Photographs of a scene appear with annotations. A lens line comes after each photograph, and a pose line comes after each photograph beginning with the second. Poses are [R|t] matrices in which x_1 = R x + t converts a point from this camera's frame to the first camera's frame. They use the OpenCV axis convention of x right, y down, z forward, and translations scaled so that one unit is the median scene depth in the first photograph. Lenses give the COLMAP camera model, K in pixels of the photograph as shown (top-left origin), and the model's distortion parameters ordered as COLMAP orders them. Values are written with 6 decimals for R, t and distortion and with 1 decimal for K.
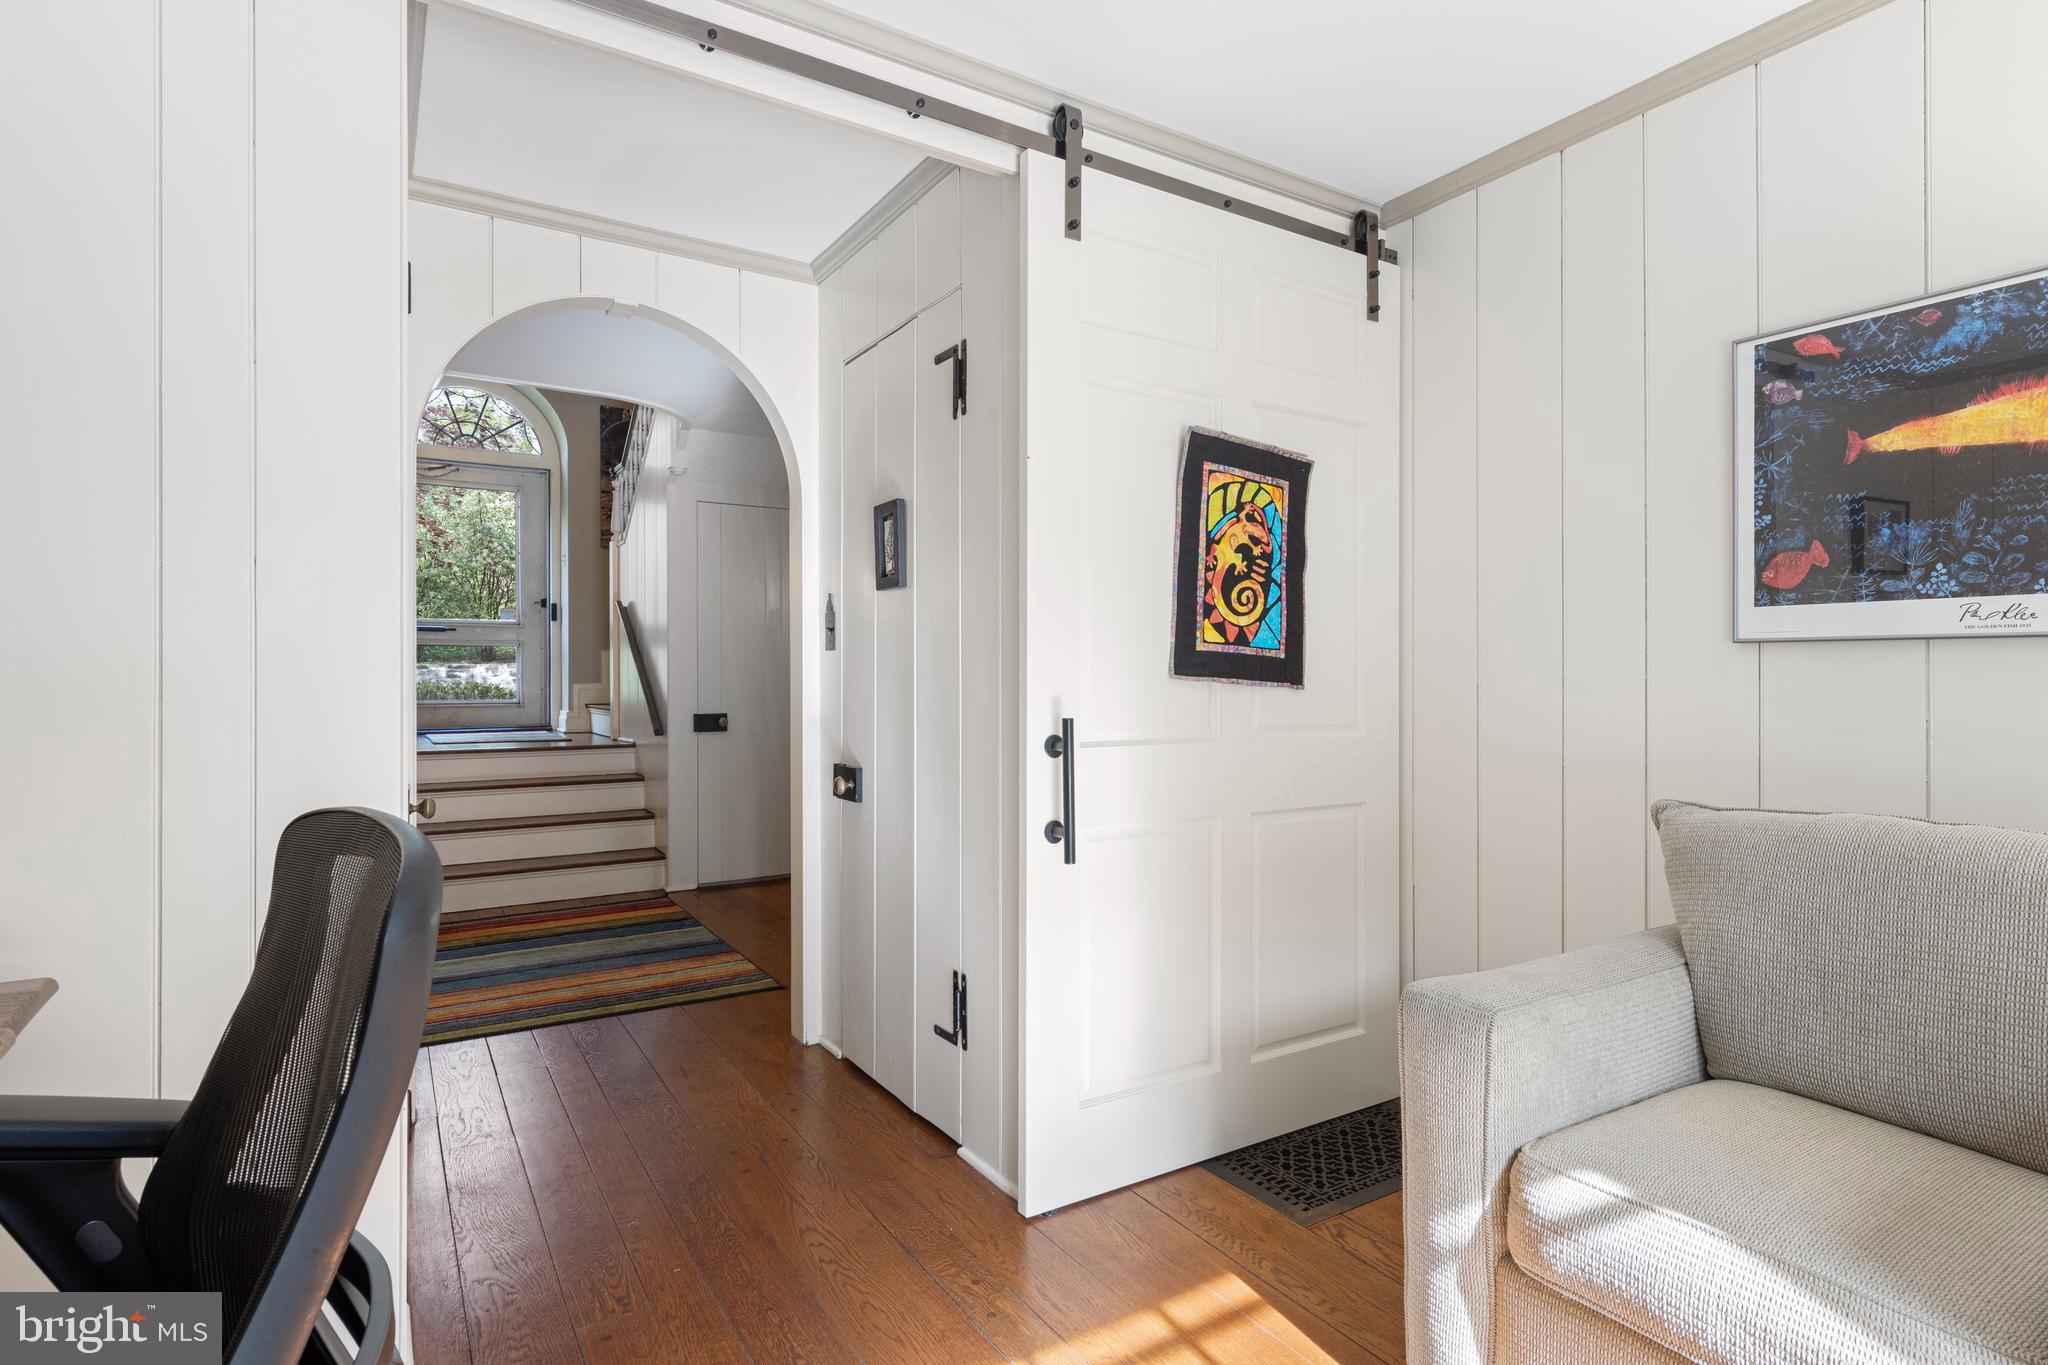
lens RADIAL K [[1043.9, 0, 1032.9], [0, 1043.9, 677.0], [0, 0, 1]] dist [0.011797, -0.004113]
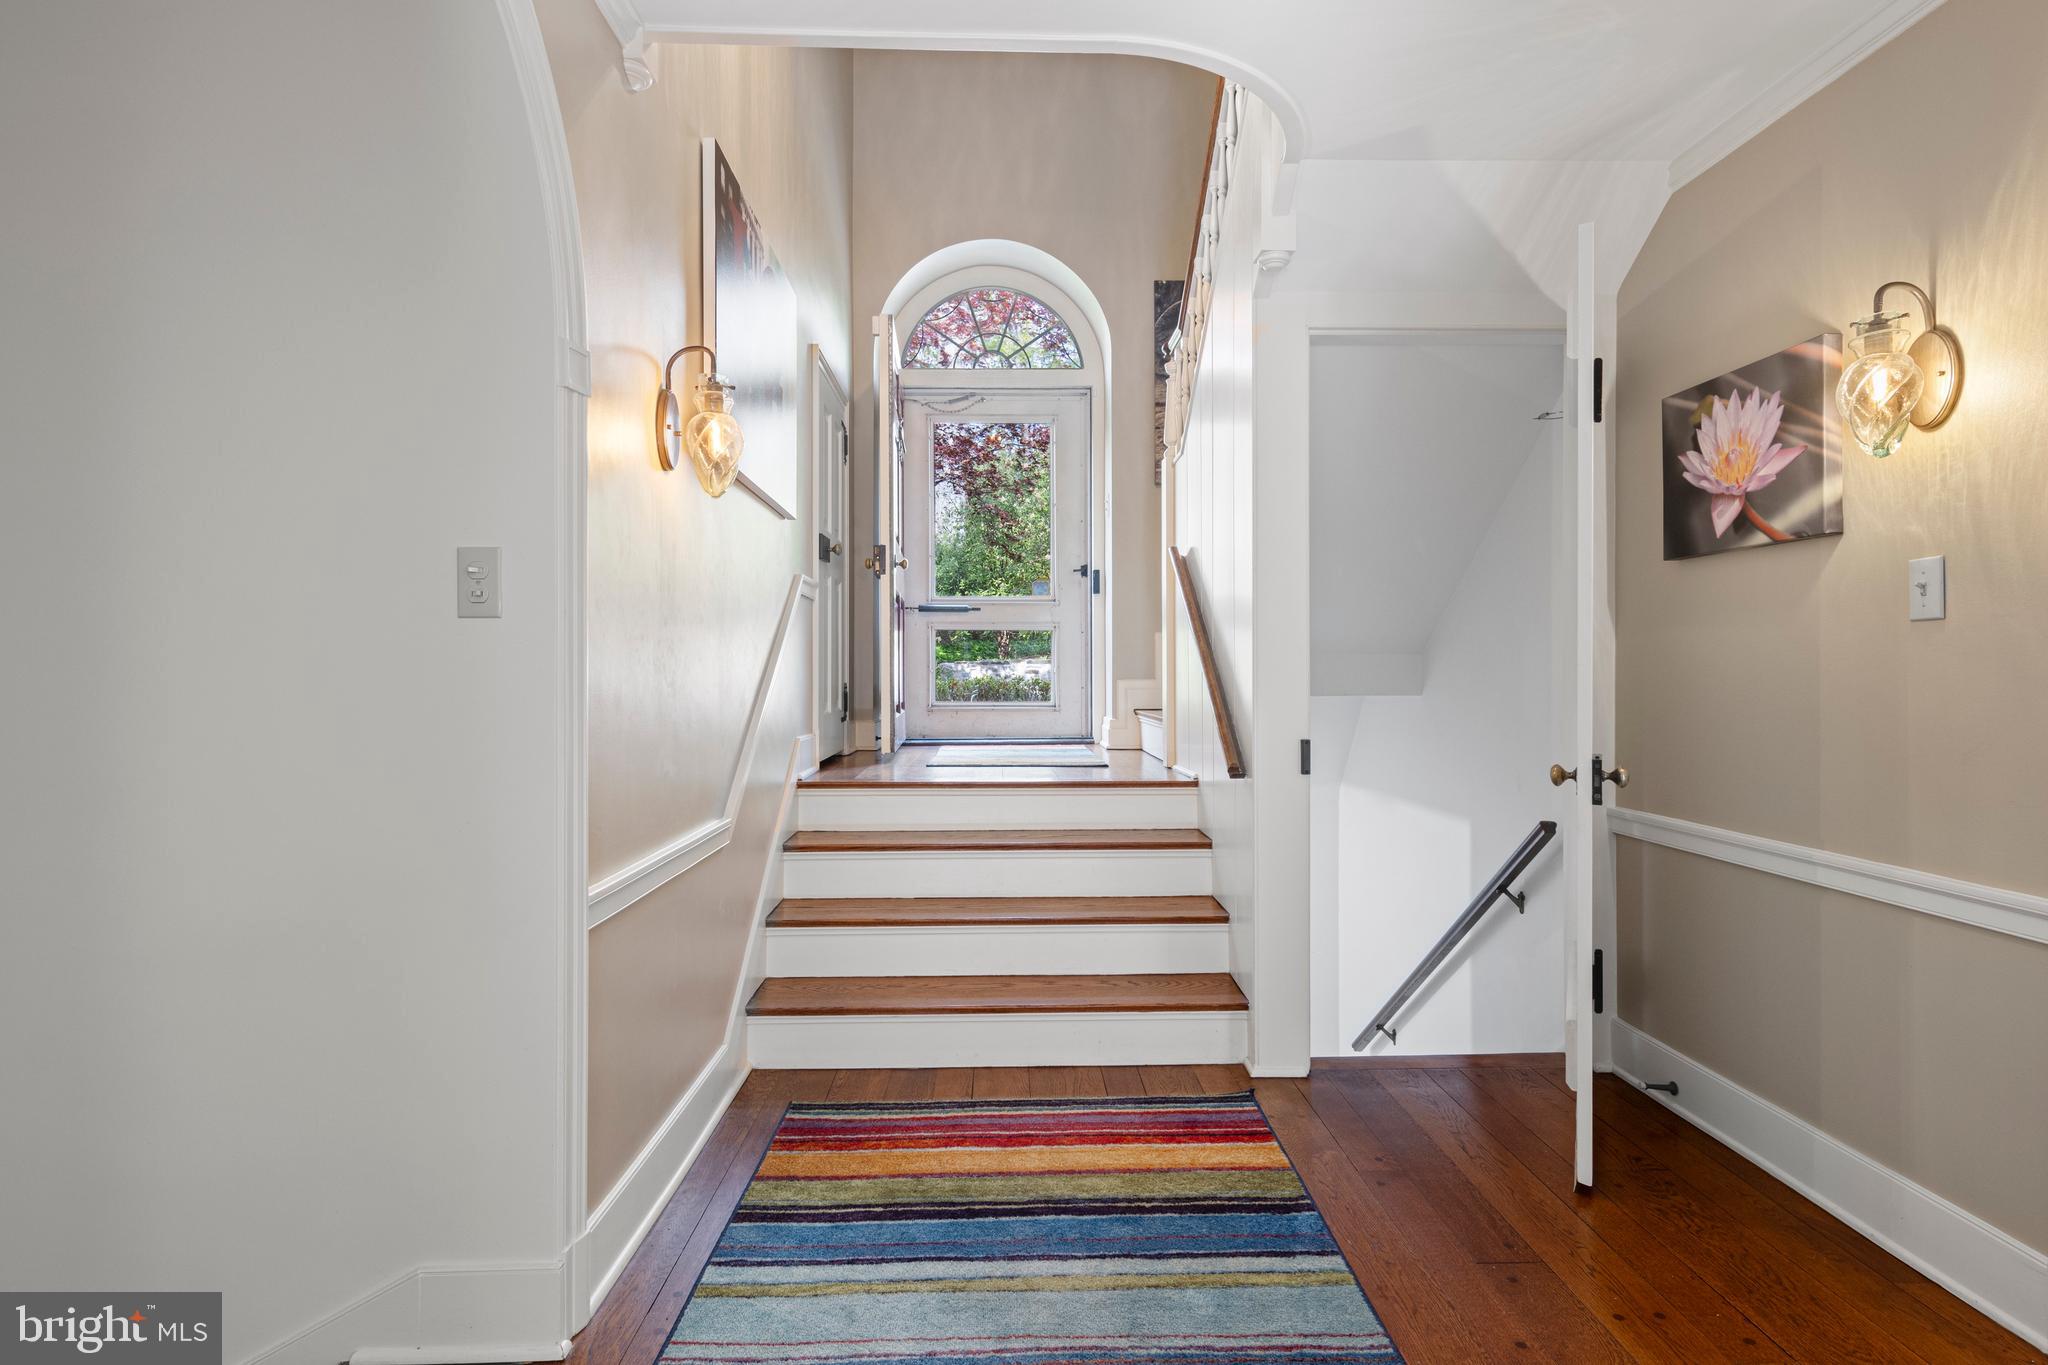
lens RADIAL K [[1043.9, 0, 1031.1], [0, 1043.9, 677.3], [0, 0, 1]] dist [0.011797, -0.004113]
pose [[0.861221, 0.001334, -0.508229, -0.147688], [0.000147, 0.999996, 0.002874, 0.002417], [0.508231, -0.002549, 0.861217, 0.406349]]
